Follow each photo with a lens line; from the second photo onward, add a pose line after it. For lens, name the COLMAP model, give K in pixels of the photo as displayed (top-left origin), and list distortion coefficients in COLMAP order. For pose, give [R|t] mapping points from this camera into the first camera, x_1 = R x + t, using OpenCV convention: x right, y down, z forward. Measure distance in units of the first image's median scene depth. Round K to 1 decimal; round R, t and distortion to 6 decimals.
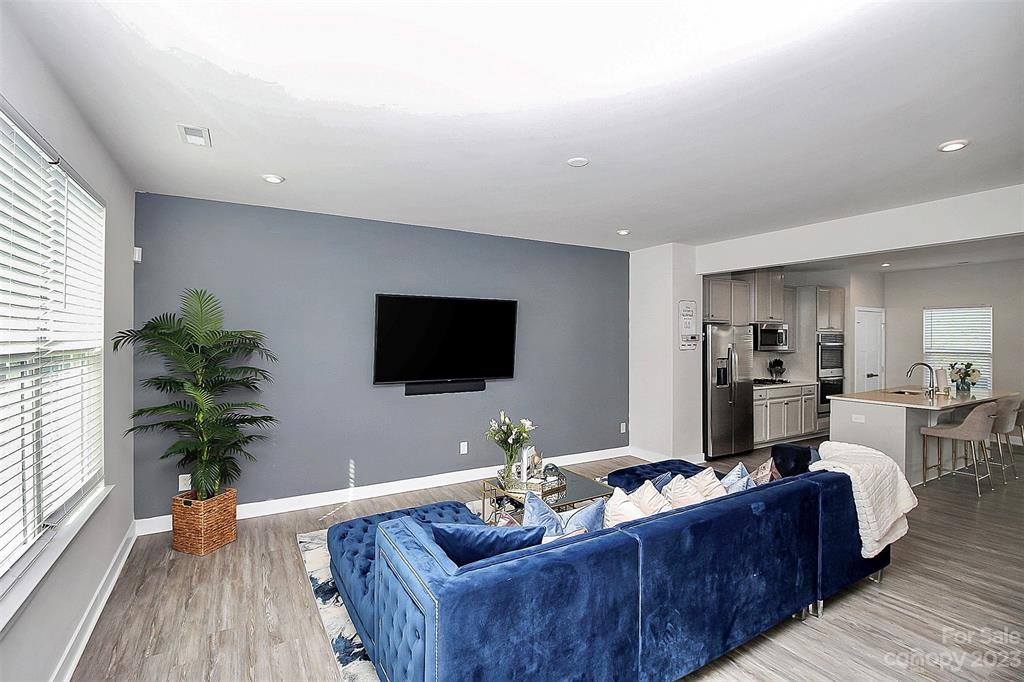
lens RADIAL K [[480.2, 0, 517.0], [0, 480.2, 334.9], [0, 0, 1]] dist [0.009278, -0.017063]
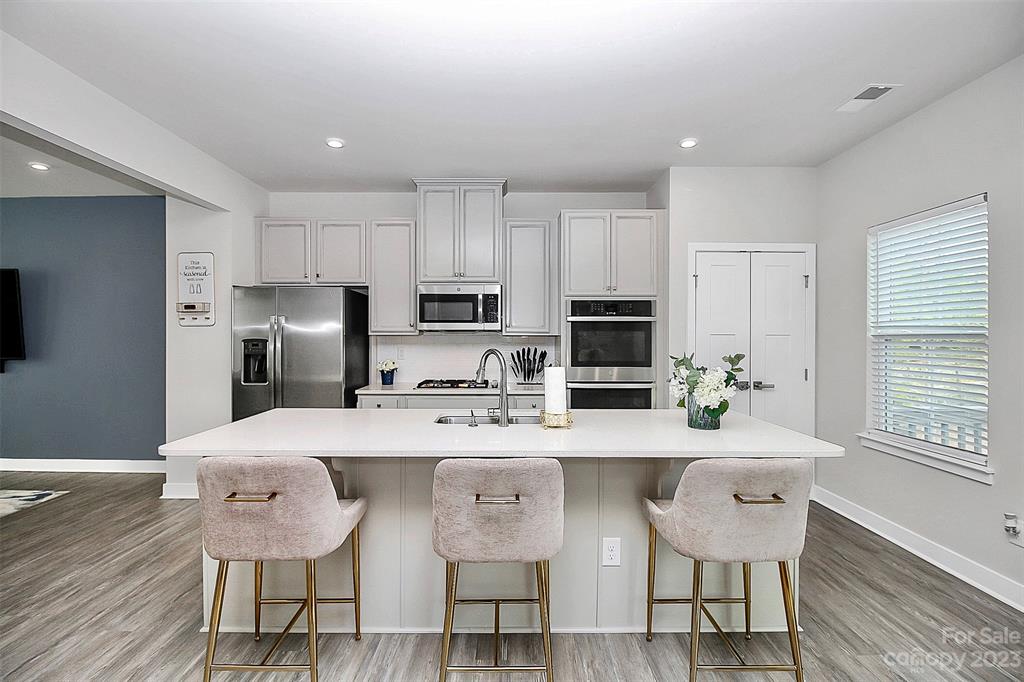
lens RADIAL K [[480.2, 0, 517.0], [0, 480.2, 334.9], [0, 0, 1]] dist [0.009278, -0.017063]
pose [[0.869862, -0.002804, -0.493287, 1.178574], [0.005889, 0.999972, 0.004700, 0.047274], [0.493260, -0.006993, 0.869854, 0.700348]]
